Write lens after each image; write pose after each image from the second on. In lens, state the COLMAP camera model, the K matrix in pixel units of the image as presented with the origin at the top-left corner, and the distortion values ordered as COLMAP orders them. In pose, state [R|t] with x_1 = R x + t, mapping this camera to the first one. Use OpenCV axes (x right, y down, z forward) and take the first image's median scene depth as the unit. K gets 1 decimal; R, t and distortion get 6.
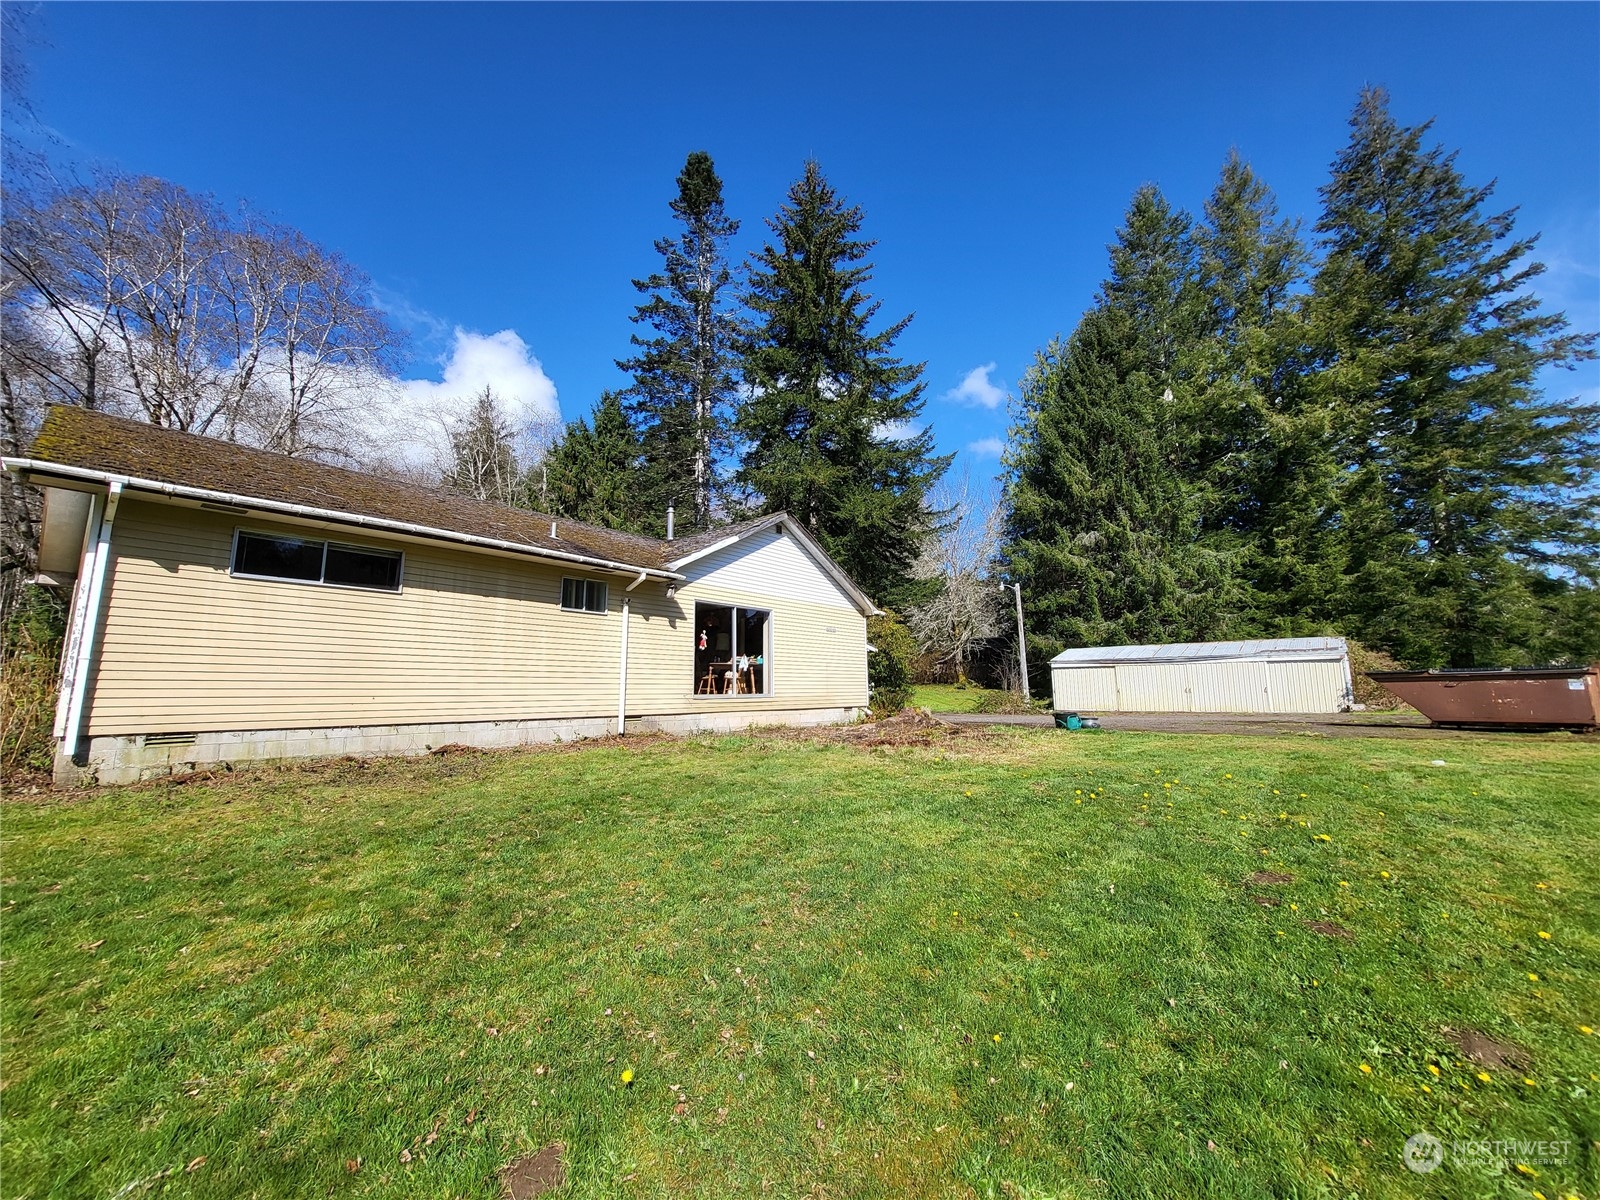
lens RADIAL K [[607.1, 0, 792.8], [0, 607.1, 598.2], [0, 0, 1]] dist [-0.003843, -0.000411]
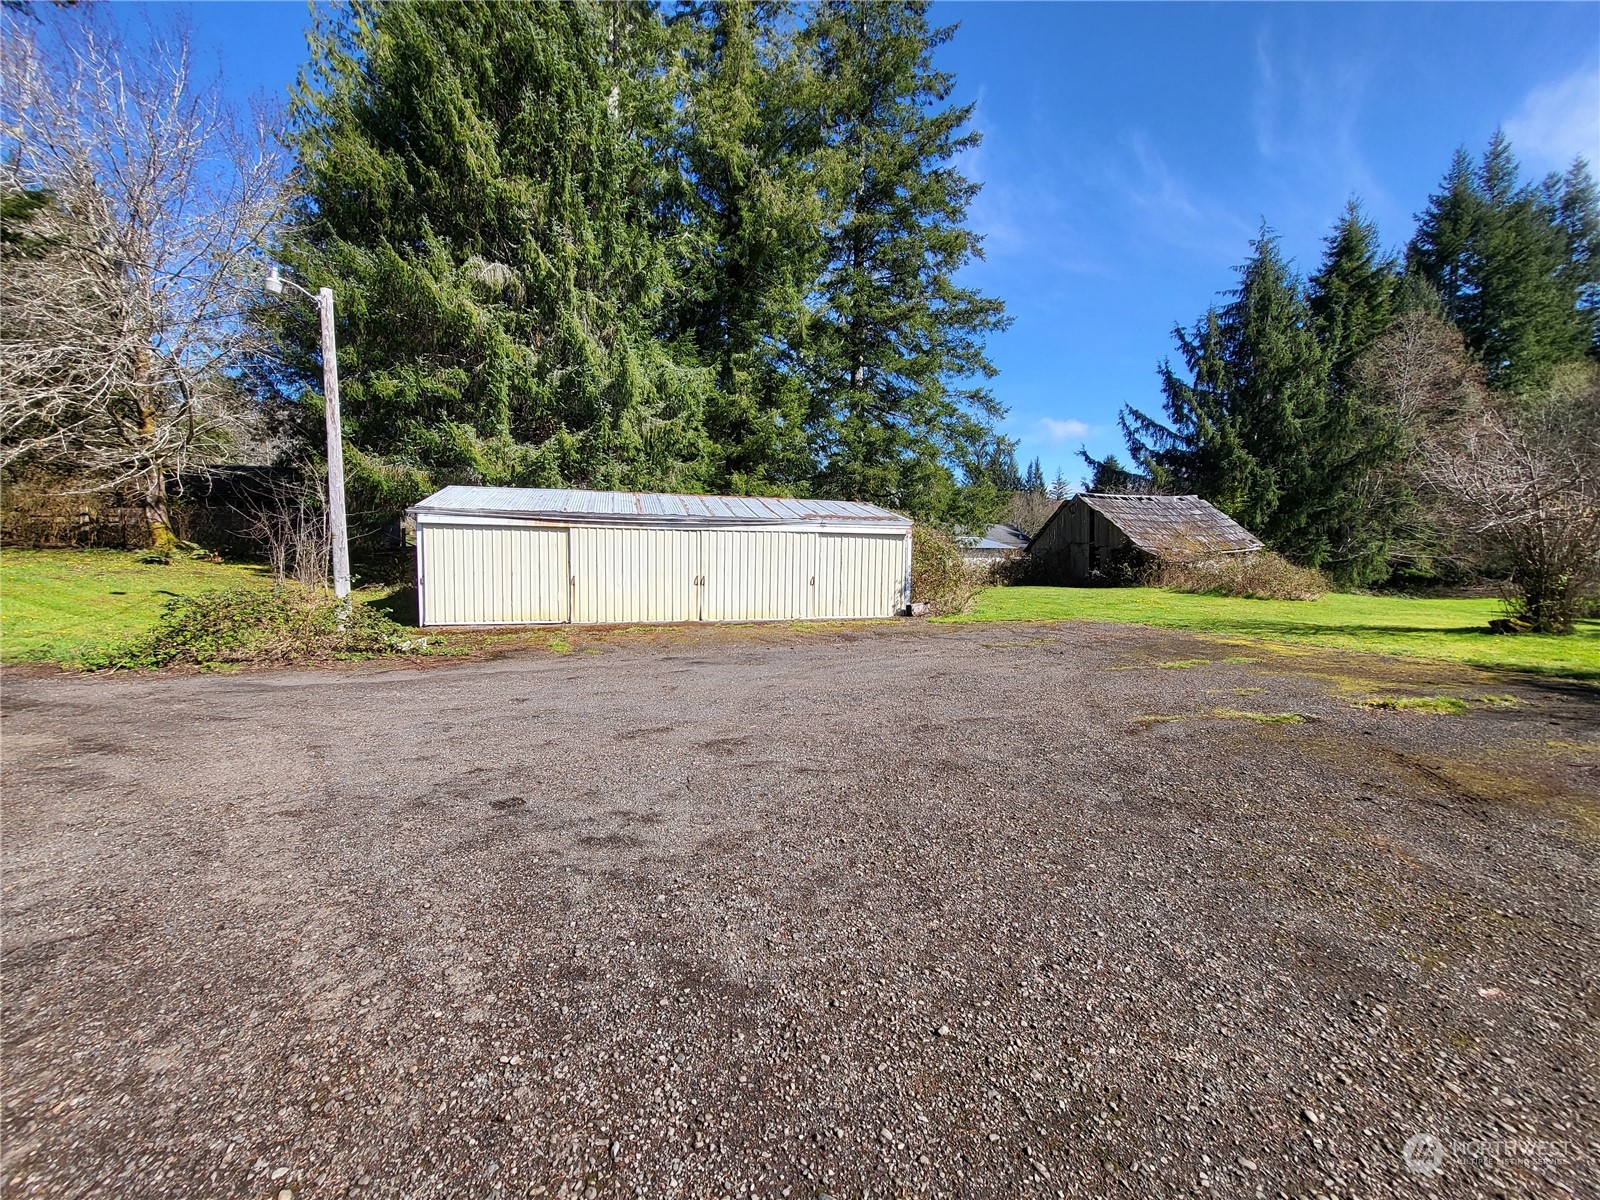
lens RADIAL K [[607.1, 0, 792.8], [0, 607.1, 598.2], [0, 0, 1]] dist [-0.003843, -0.000411]
pose [[0.528705, -0.049296, 0.847373, 0.189489], [-0.143412, 0.978772, 0.146420, 0.059540], [-0.836602, -0.198936, 0.510412, 0.505755]]
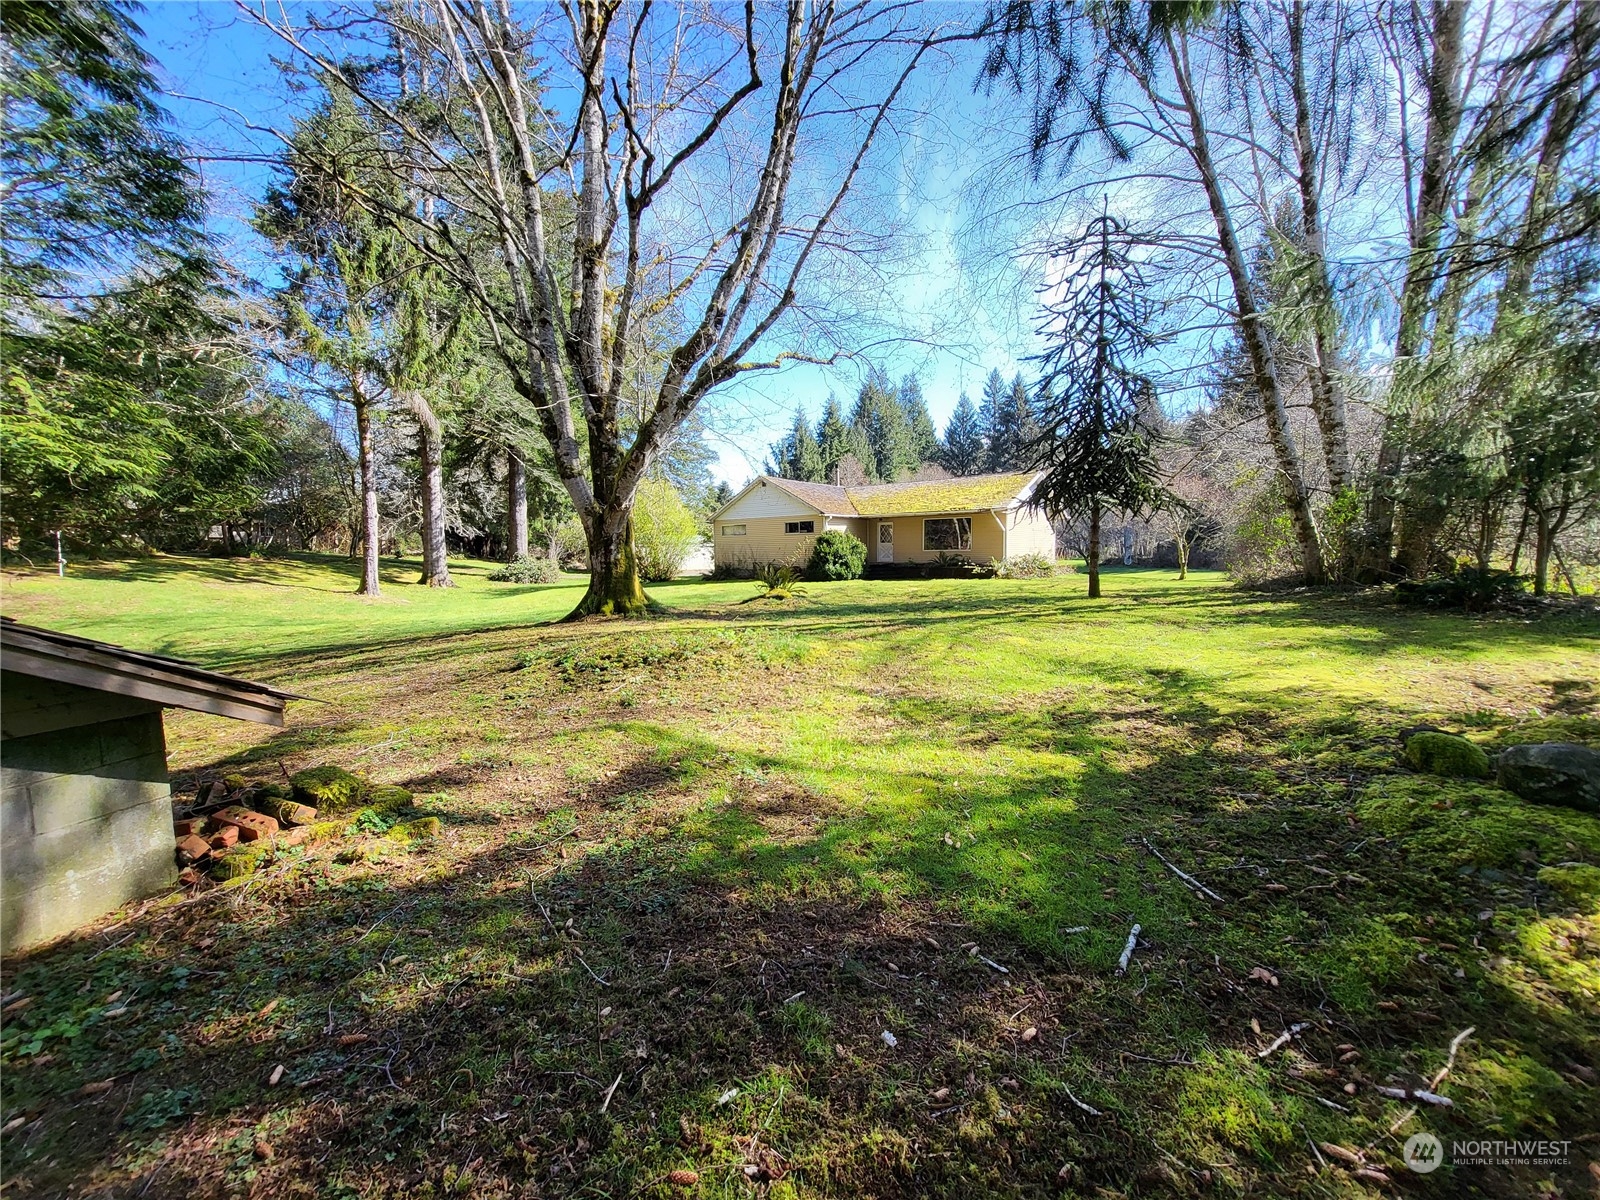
lens RADIAL K [[607.1, 0, 792.8], [0, 607.1, 598.2], [0, 0, 1]] dist [-0.003843, -0.000411]
pose [[-0.053233, -0.070648, 0.996080, -1.051831], [-0.134910, 0.988858, 0.062926, 0.076301], [-0.989427, -0.131031, -0.062171, 0.568192]]
